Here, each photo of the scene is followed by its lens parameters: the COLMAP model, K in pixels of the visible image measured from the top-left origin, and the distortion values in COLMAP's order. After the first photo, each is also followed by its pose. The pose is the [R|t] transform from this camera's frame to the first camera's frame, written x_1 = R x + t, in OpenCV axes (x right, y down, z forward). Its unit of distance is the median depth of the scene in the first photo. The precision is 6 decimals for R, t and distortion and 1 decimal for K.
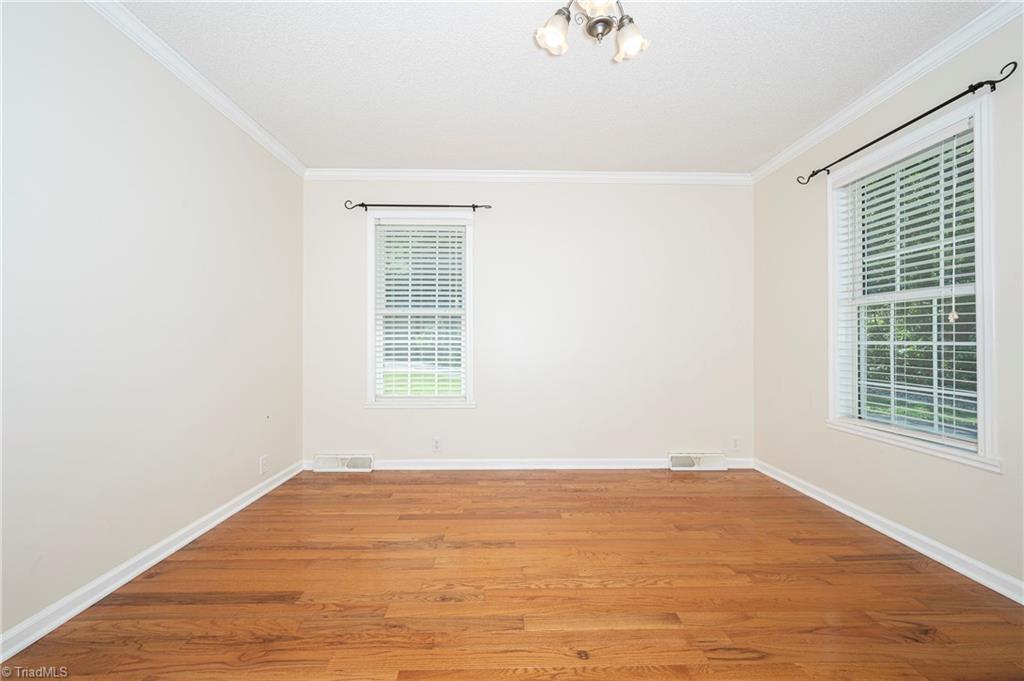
lens RADIAL K [[406.7, 0, 514.1], [0, 406.7, 339.9], [0, 0, 1]] dist [0.002006, 0.000210]
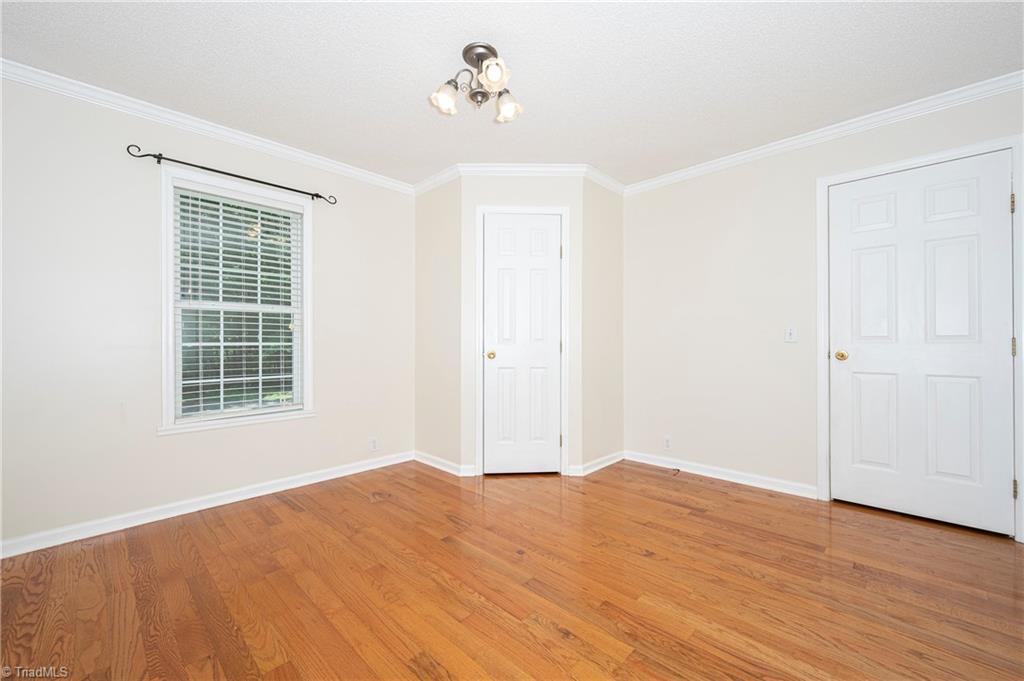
lens RADIAL K [[406.7, 0, 515.9], [0, 406.7, 343.2], [0, 0, 1]] dist [0.002006, 0.000210]
pose [[-0.707442, -0.000637, 0.706771, -0.571733], [-0.001943, 0.999998, -0.001044, 0.005010], [-0.706768, -0.002112, -0.707442, 1.355412]]
